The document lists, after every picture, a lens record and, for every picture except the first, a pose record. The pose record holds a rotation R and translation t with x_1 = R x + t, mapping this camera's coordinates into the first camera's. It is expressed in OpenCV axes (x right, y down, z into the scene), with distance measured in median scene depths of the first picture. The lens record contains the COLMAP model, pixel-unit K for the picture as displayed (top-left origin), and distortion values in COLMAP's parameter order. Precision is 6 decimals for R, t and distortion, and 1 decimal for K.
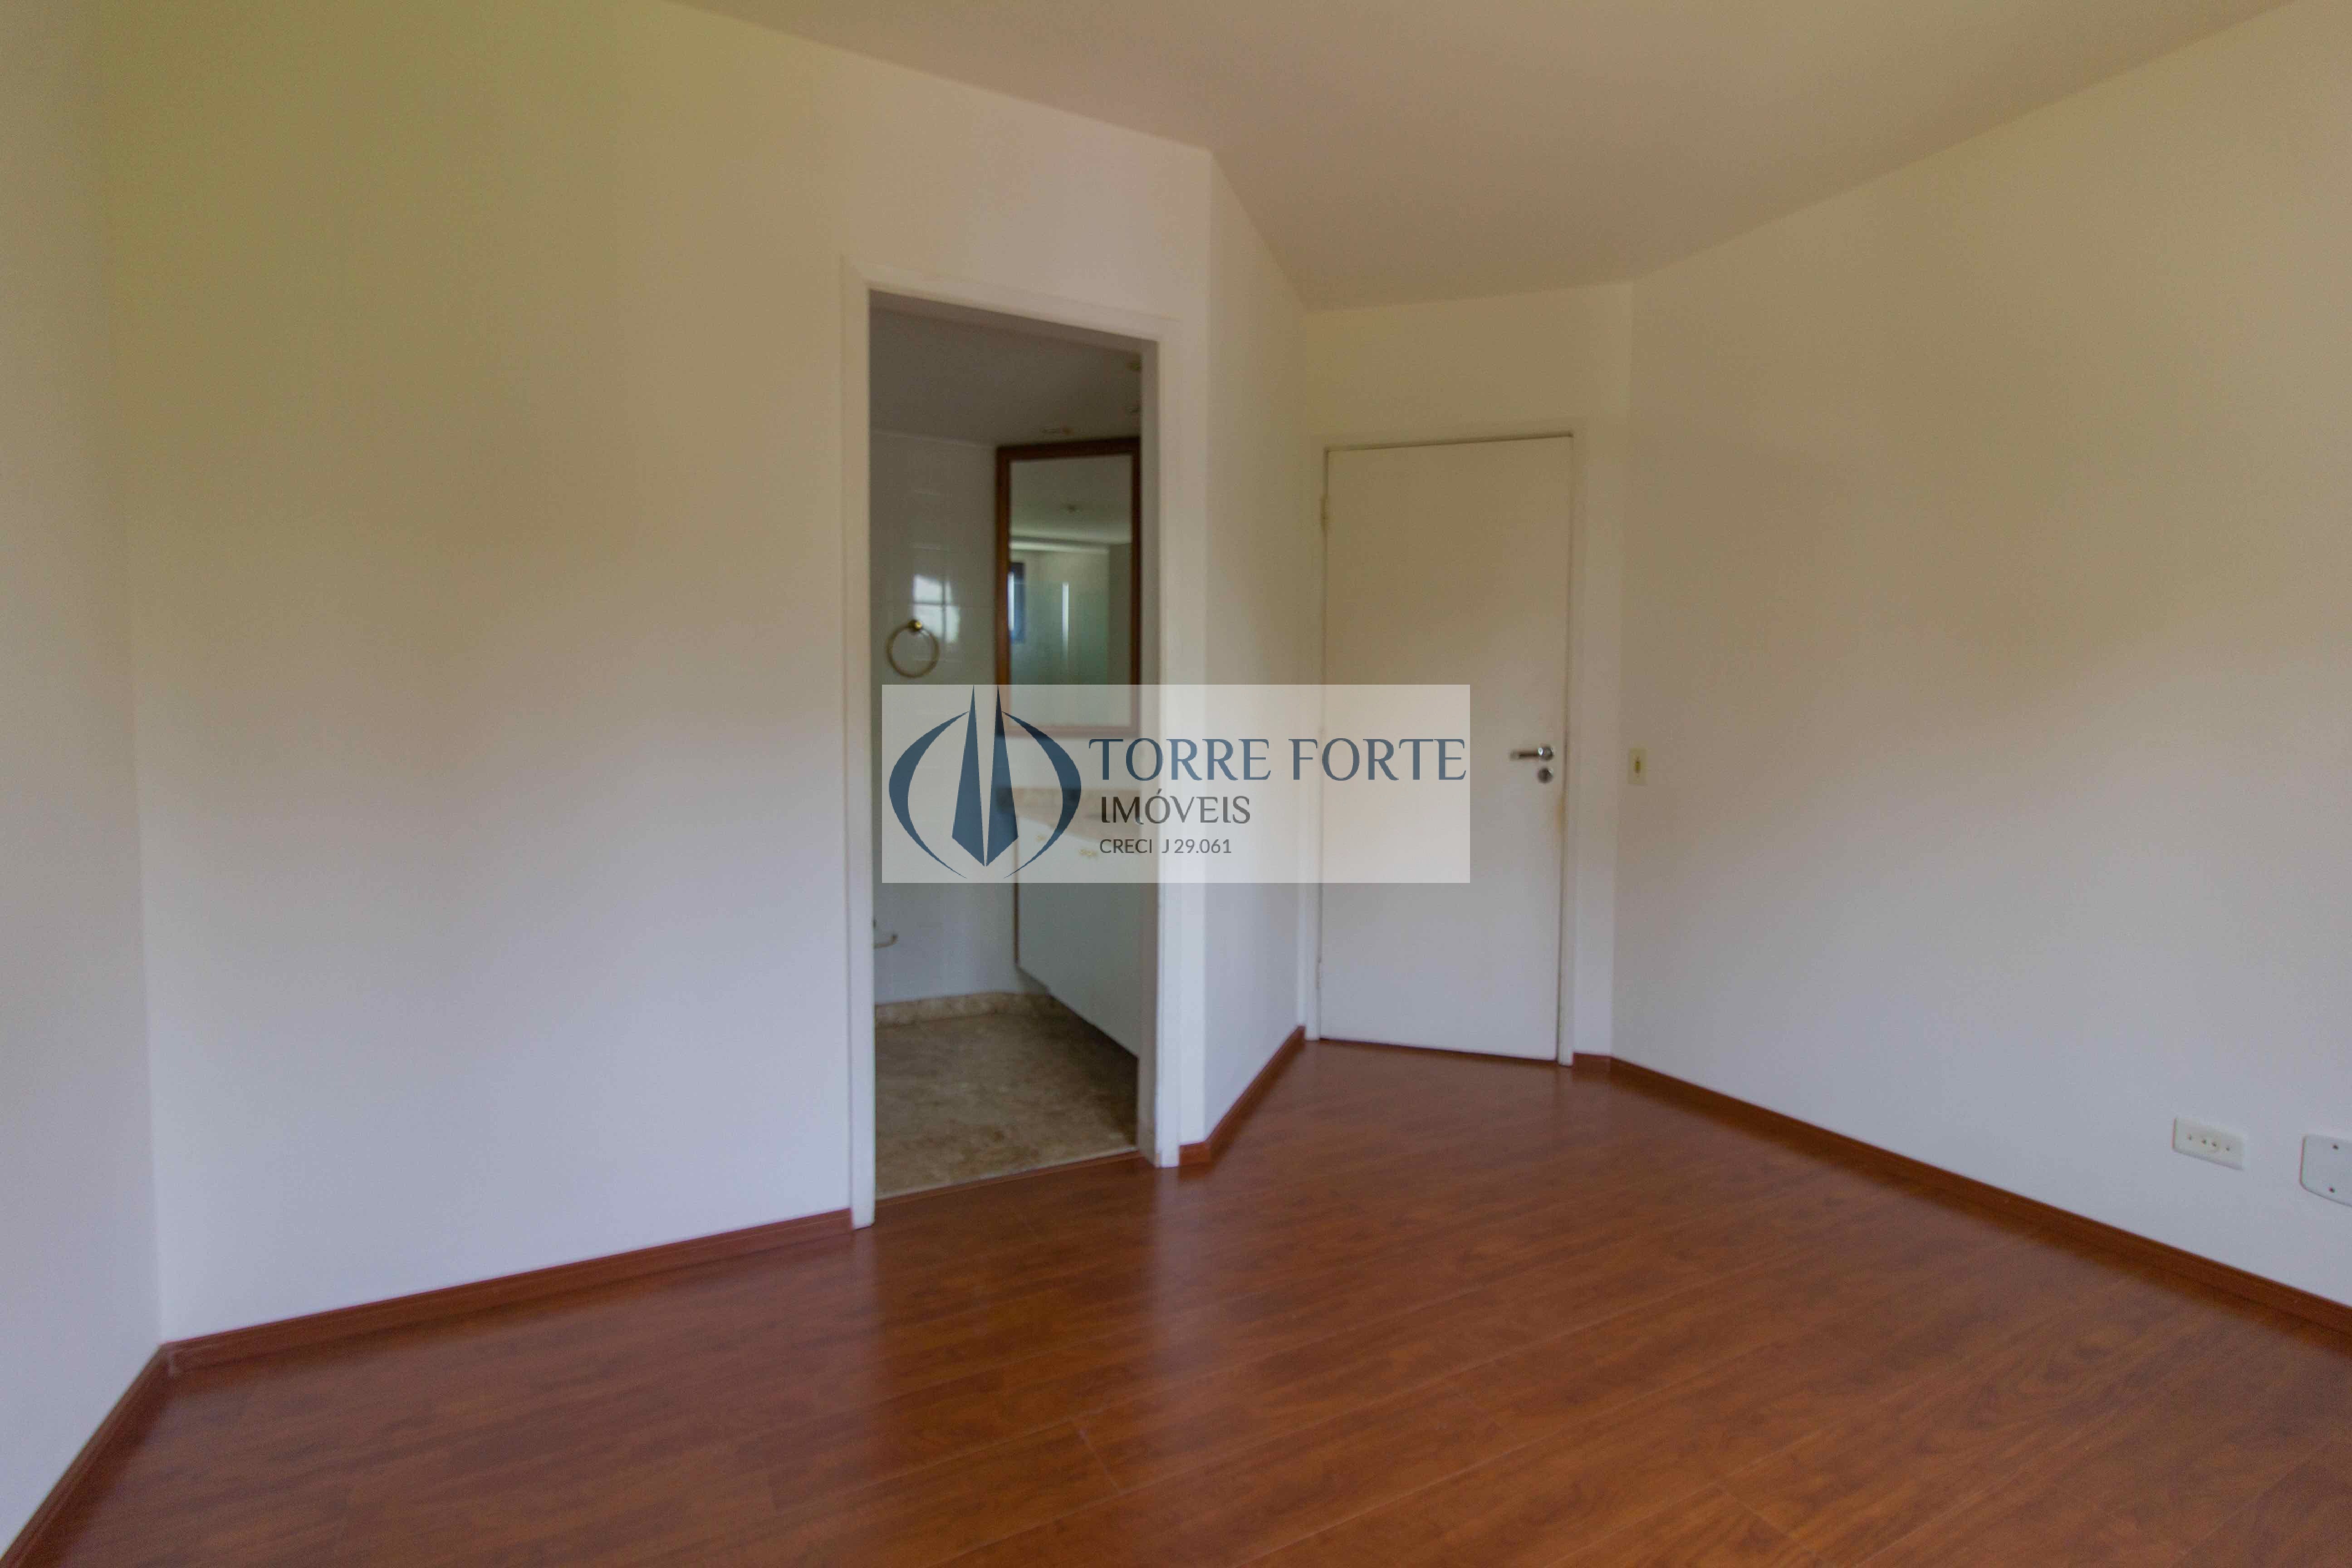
lens RADIAL K [[1109.7, 0, 1177.8], [0, 1109.7, 782.5], [0, 0, 1]] dist [-0.011099, -0.000100]
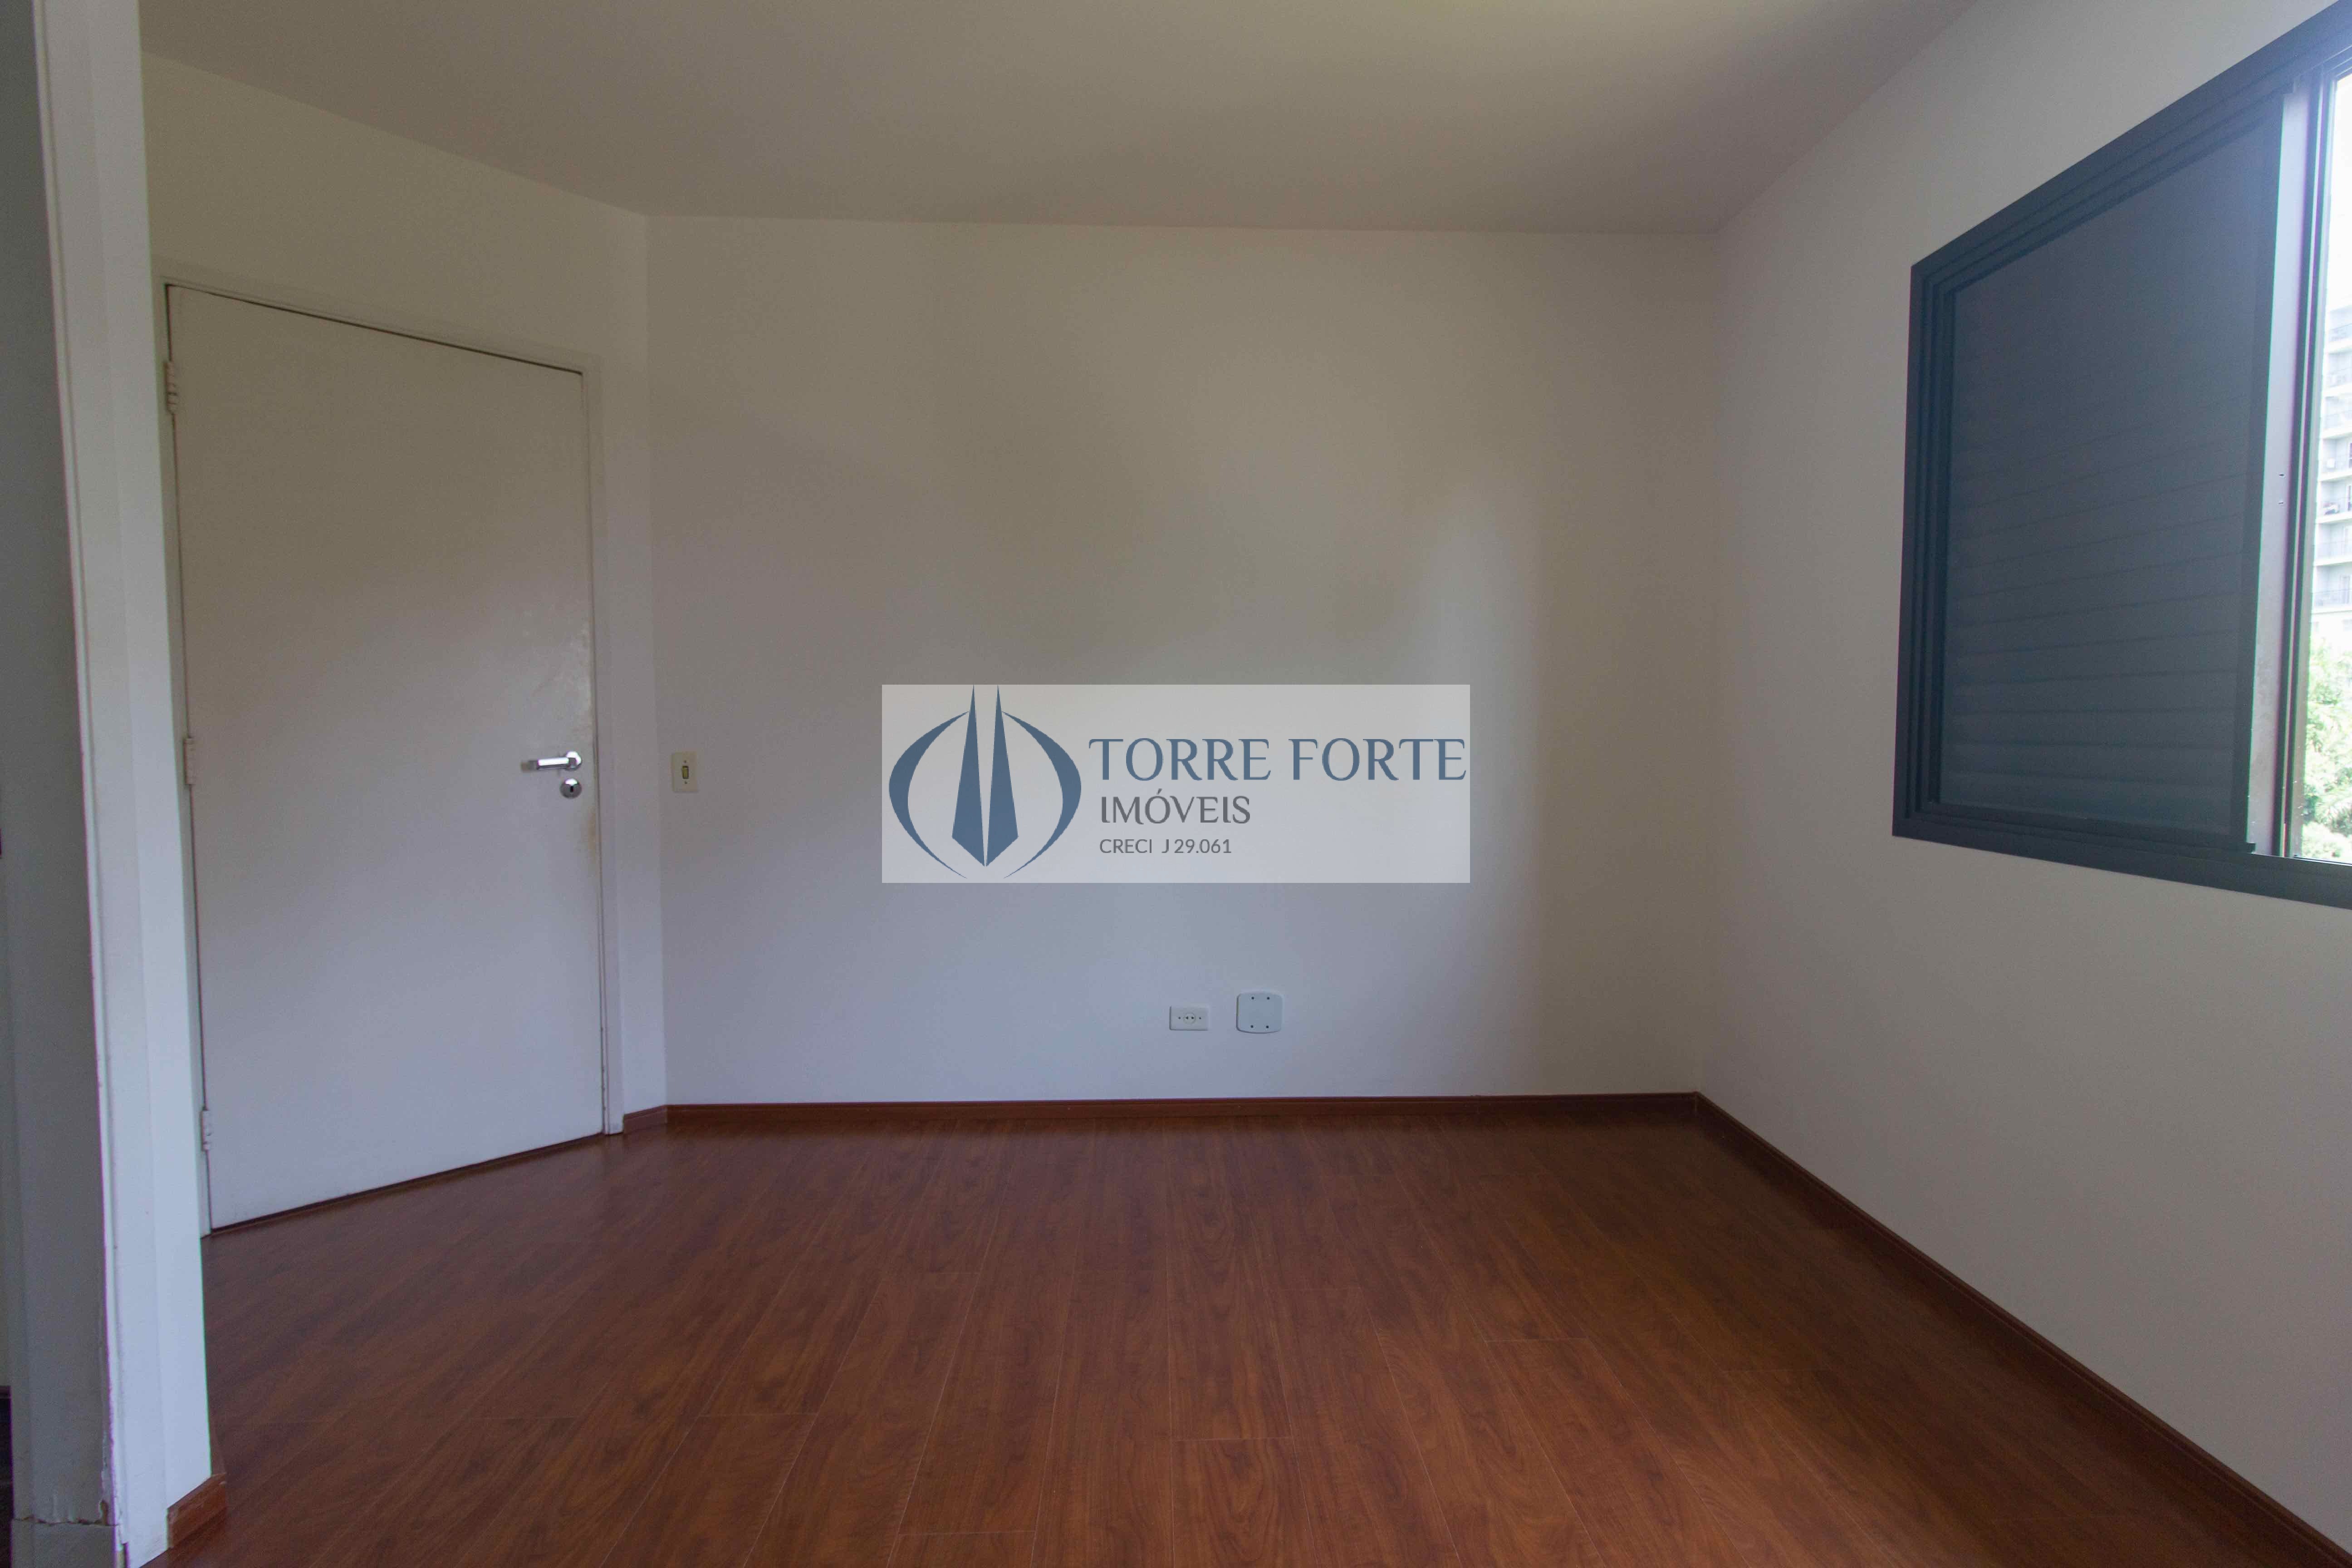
lens RADIAL K [[1109.7, 0, 1177.0], [0, 1109.7, 781.9], [0, 0, 1]] dist [-0.011099, -0.000100]
pose [[0.406362, -0.056693, 0.911952, -0.354621], [0.051756, 0.997899, 0.038974, -0.031664], [-0.912245, 0.031361, 0.408443, 0.425902]]
